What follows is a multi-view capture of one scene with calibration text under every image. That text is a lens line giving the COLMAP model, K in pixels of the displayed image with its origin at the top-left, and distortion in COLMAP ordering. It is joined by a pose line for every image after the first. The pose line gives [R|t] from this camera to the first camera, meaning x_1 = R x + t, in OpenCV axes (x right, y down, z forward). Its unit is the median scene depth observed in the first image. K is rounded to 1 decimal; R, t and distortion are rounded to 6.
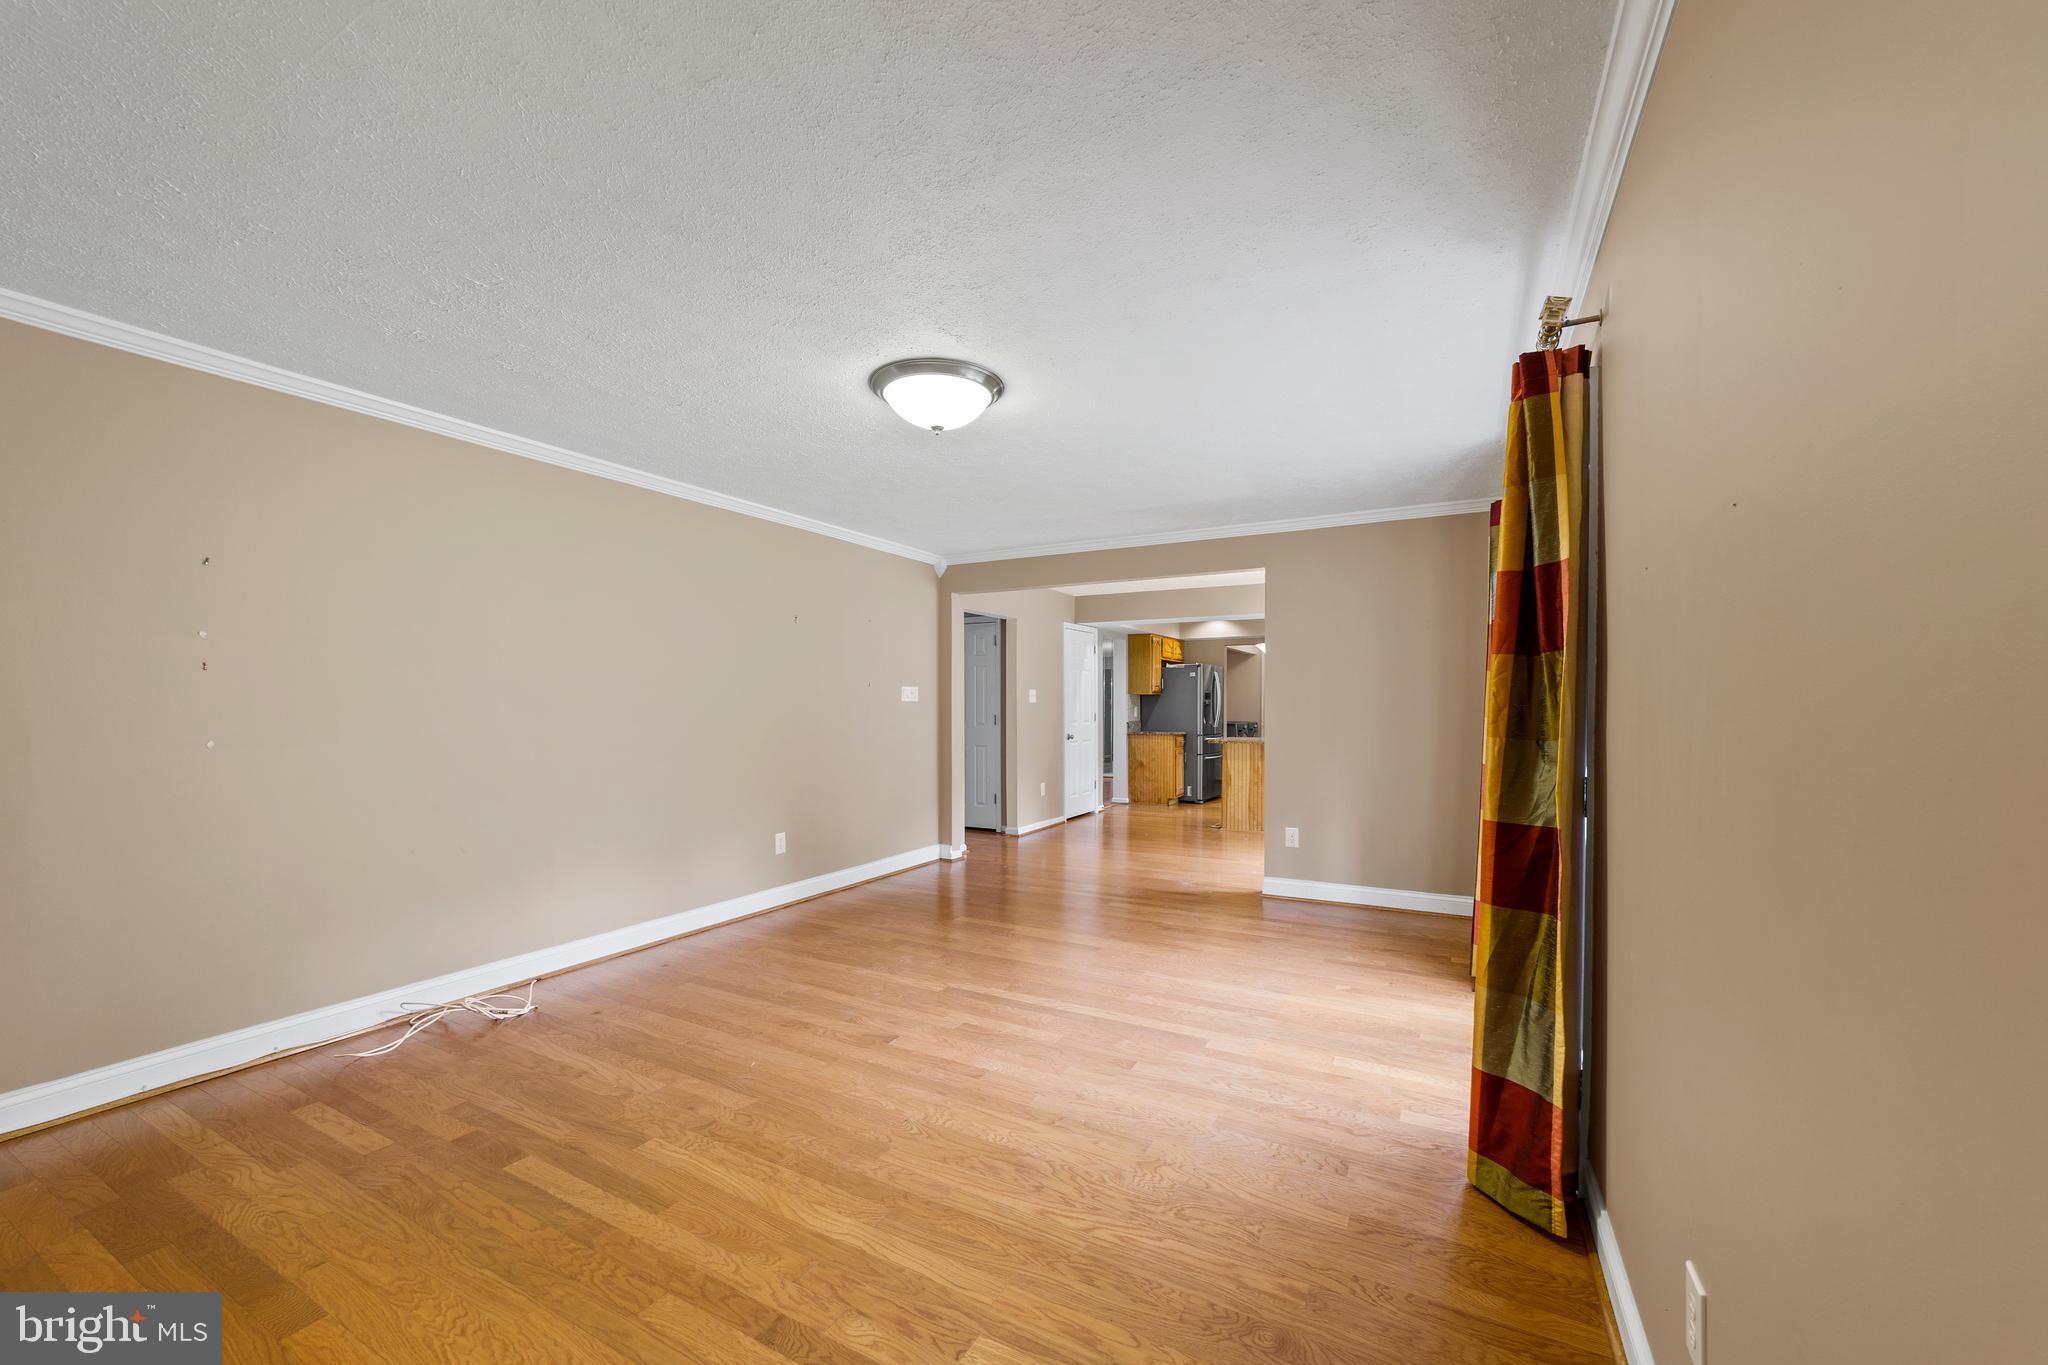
lens RADIAL K [[799.8, 0, 1025.4], [0, 799.8, 702.9], [0, 0, 1]] dist [-0.003176, 0.001745]
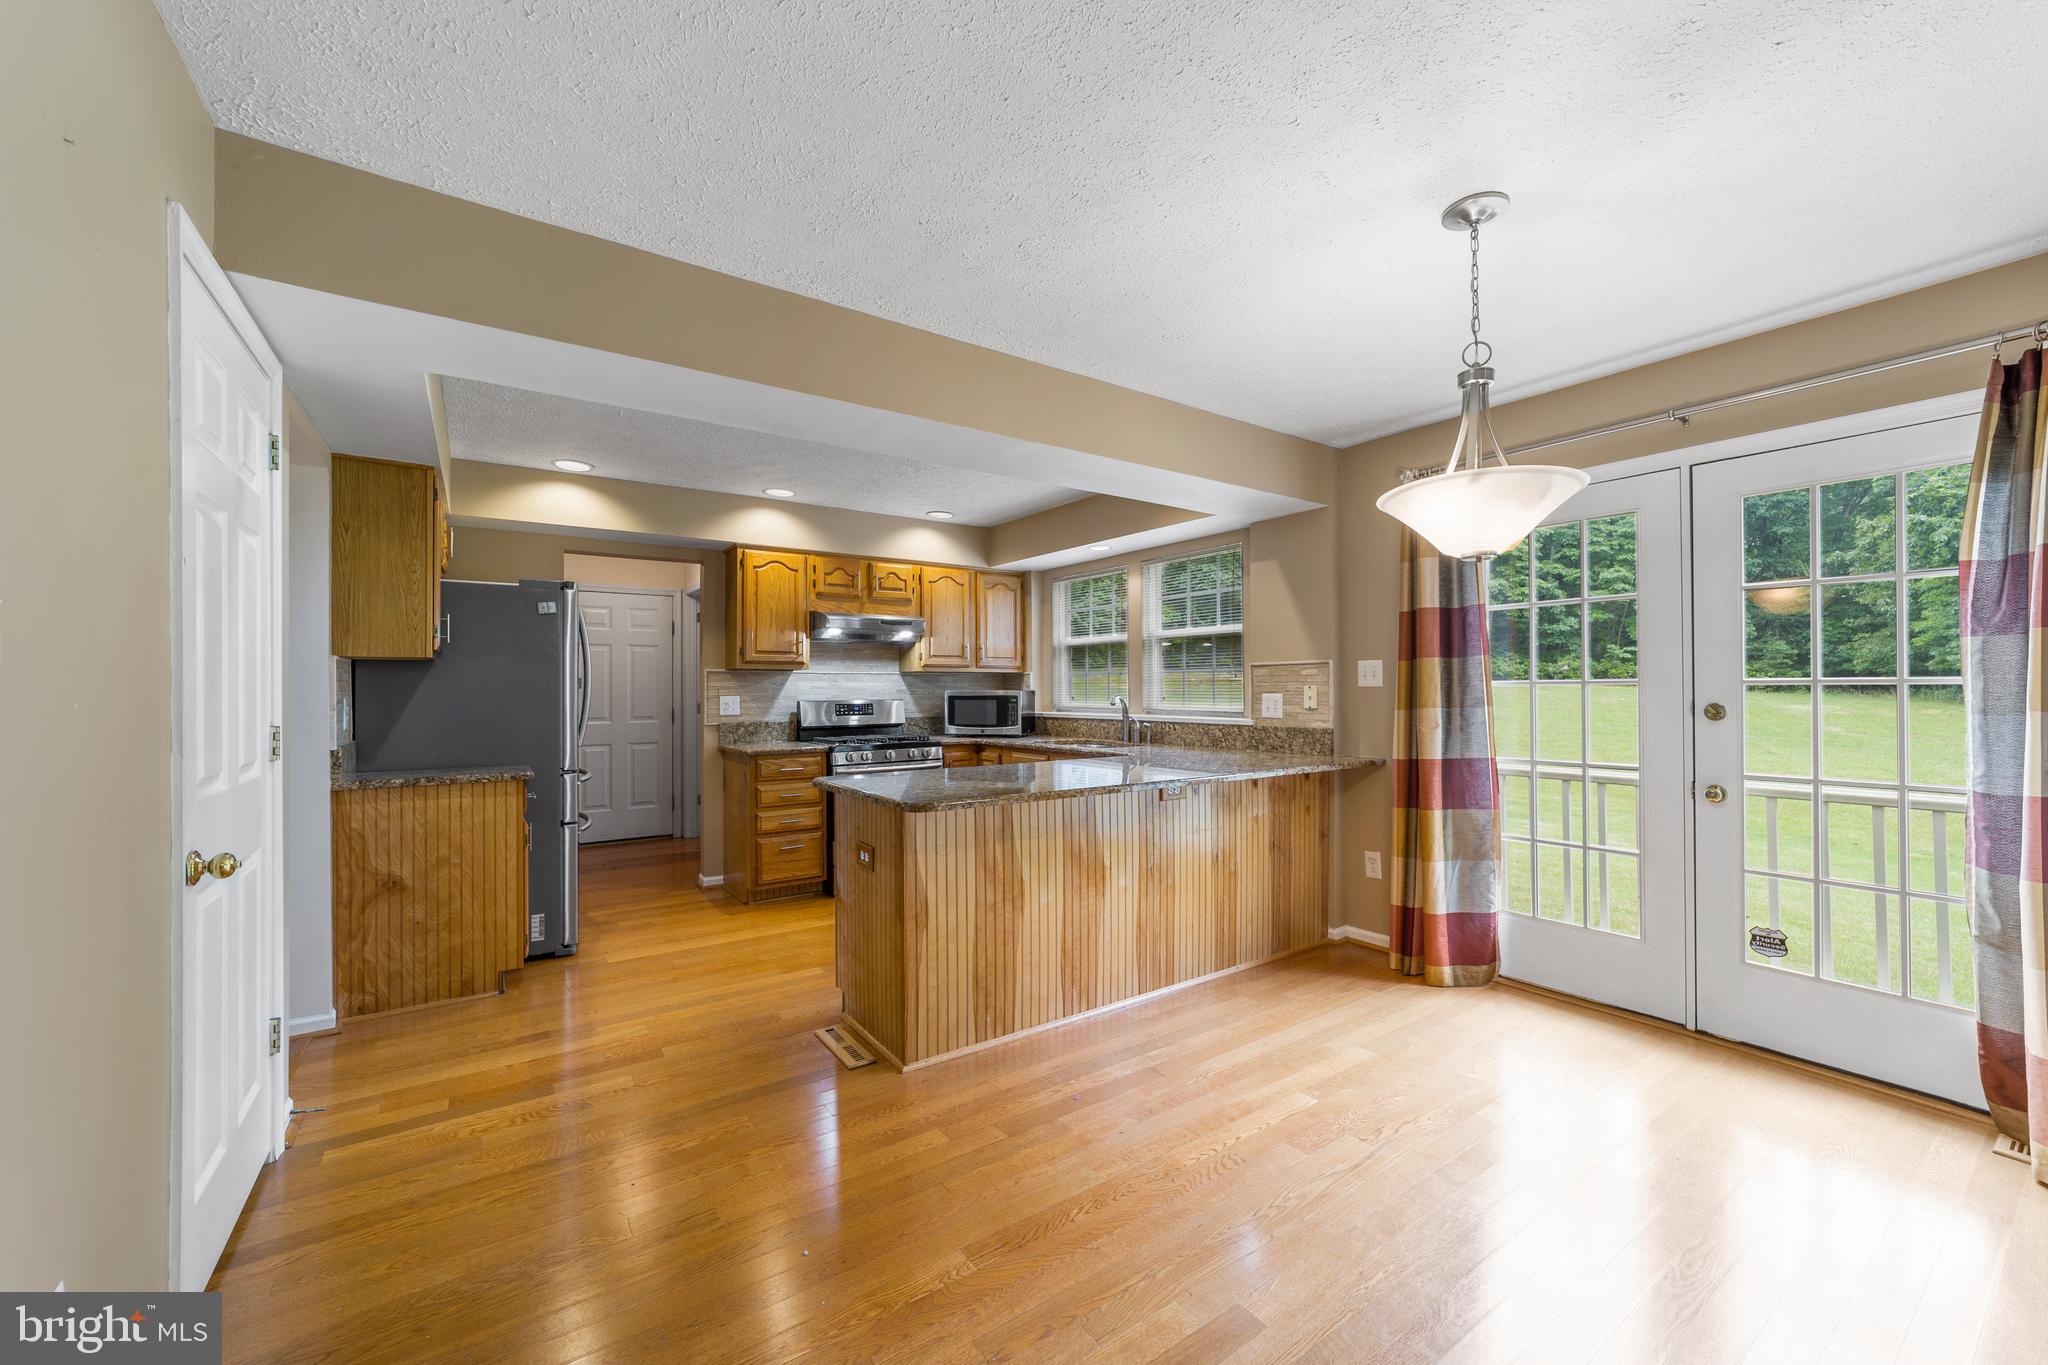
lens RADIAL K [[799.8, 0, 1019.5], [0, 799.8, 682.0], [0, 0, 1]] dist [-0.003176, 0.001745]
pose [[0.454375, 0.004623, 0.890798, -0.022568], [0.004043, 0.999966, -0.007252, 0.002703], [-0.890801, 0.006897, 0.454341, 0.755767]]
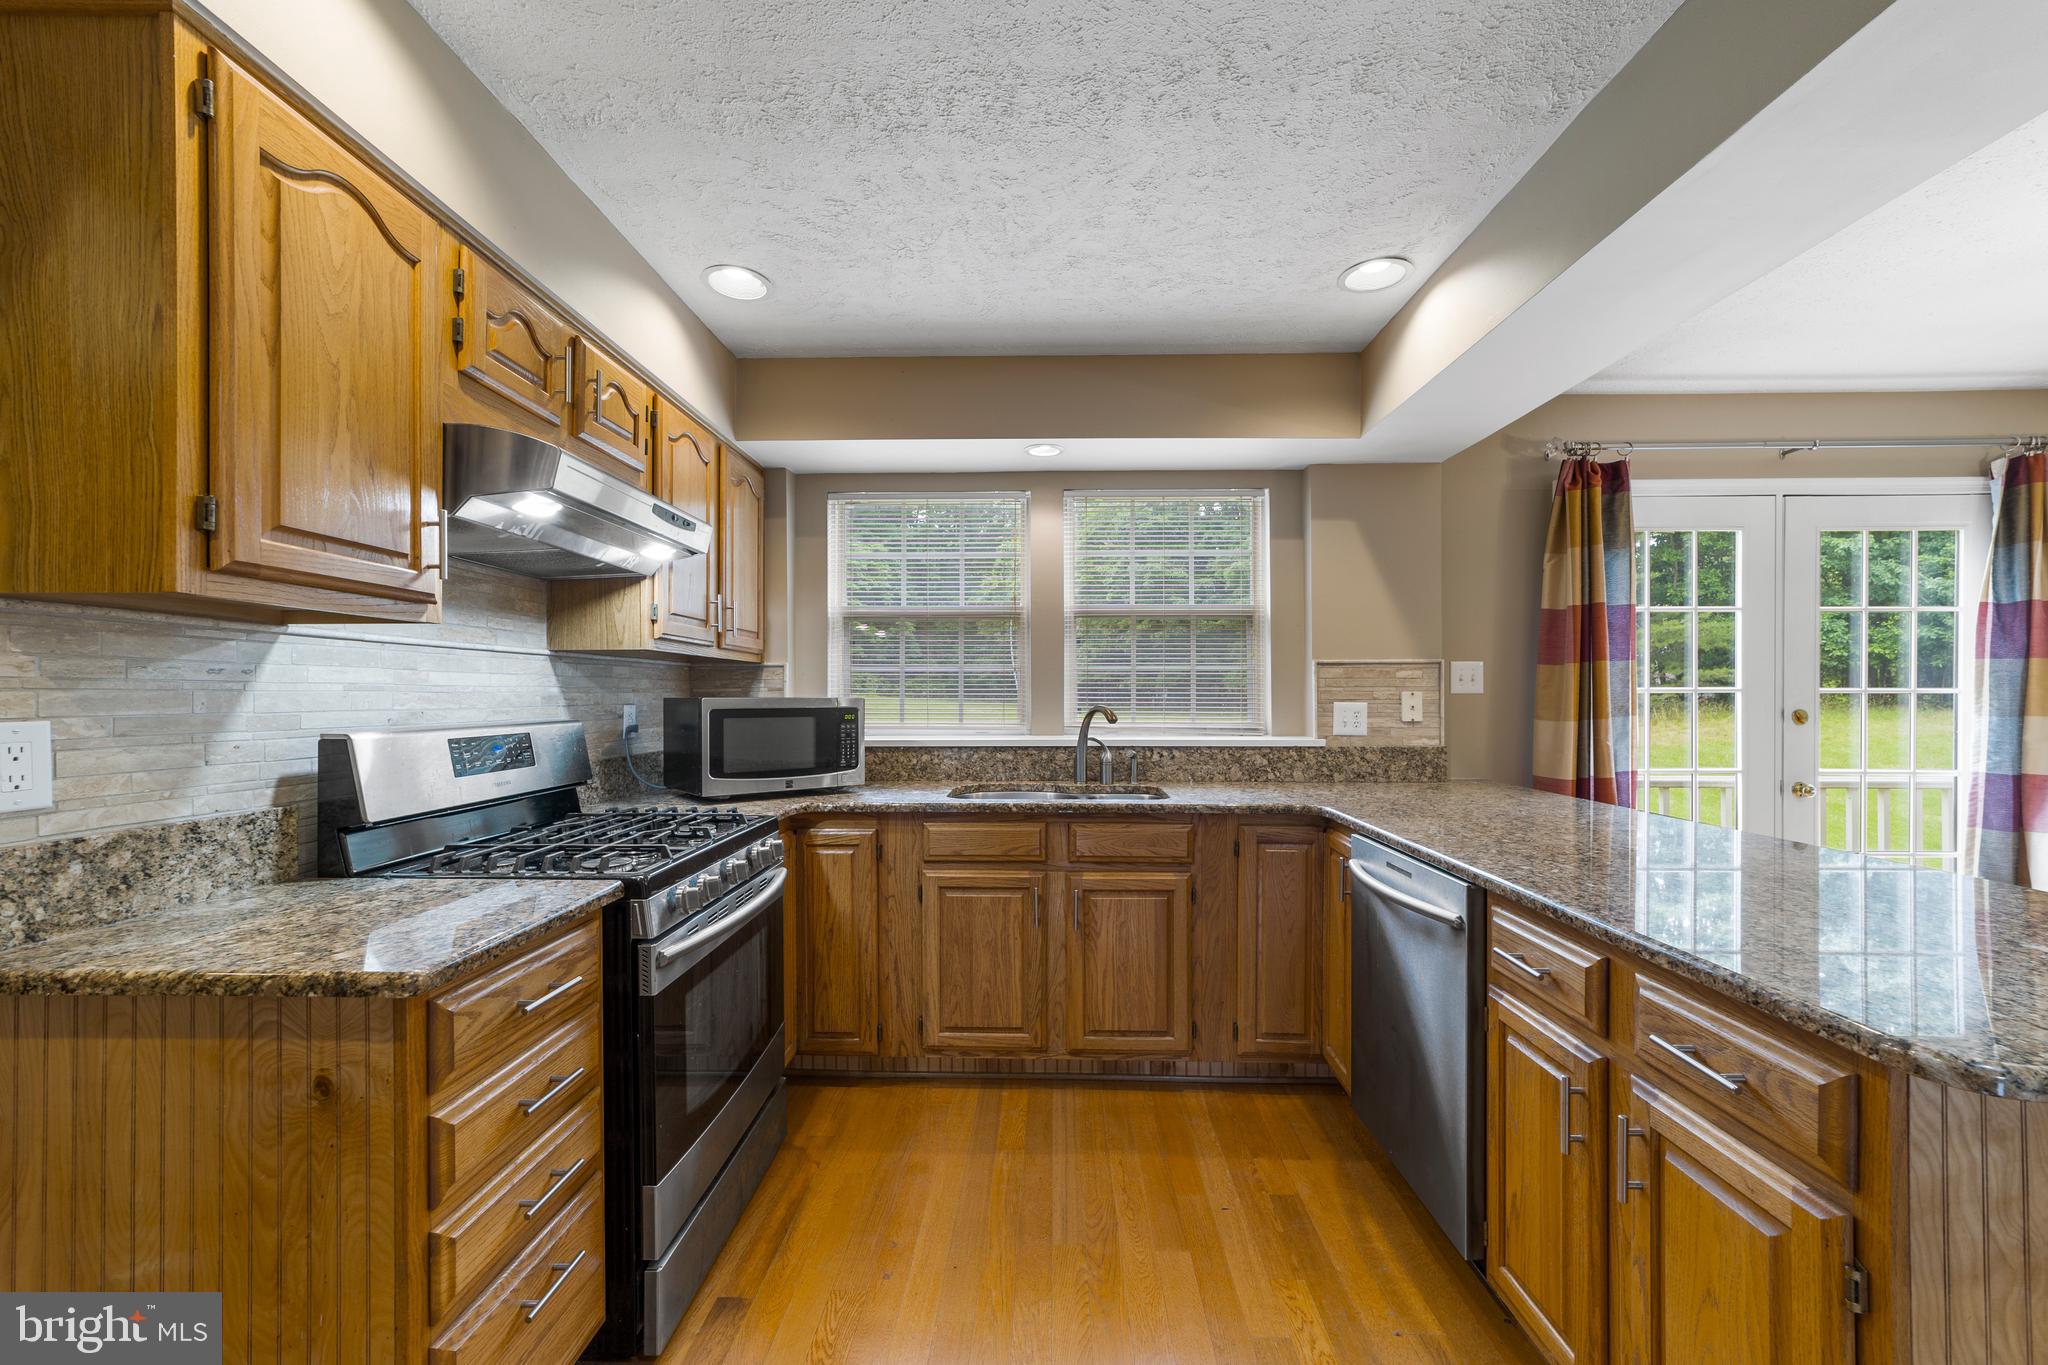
lens RADIAL K [[799.8, 0, 1006.0], [0, 799.8, 694.3], [0, 0, 1]] dist [-0.003176, 0.001745]
pose [[-0.453063, 0.000205, 0.891479, 0.229904], [-0.000683, 1.000000, -0.000577, 0.003681], [-0.891478, -0.000870, -0.453062, 1.137845]]
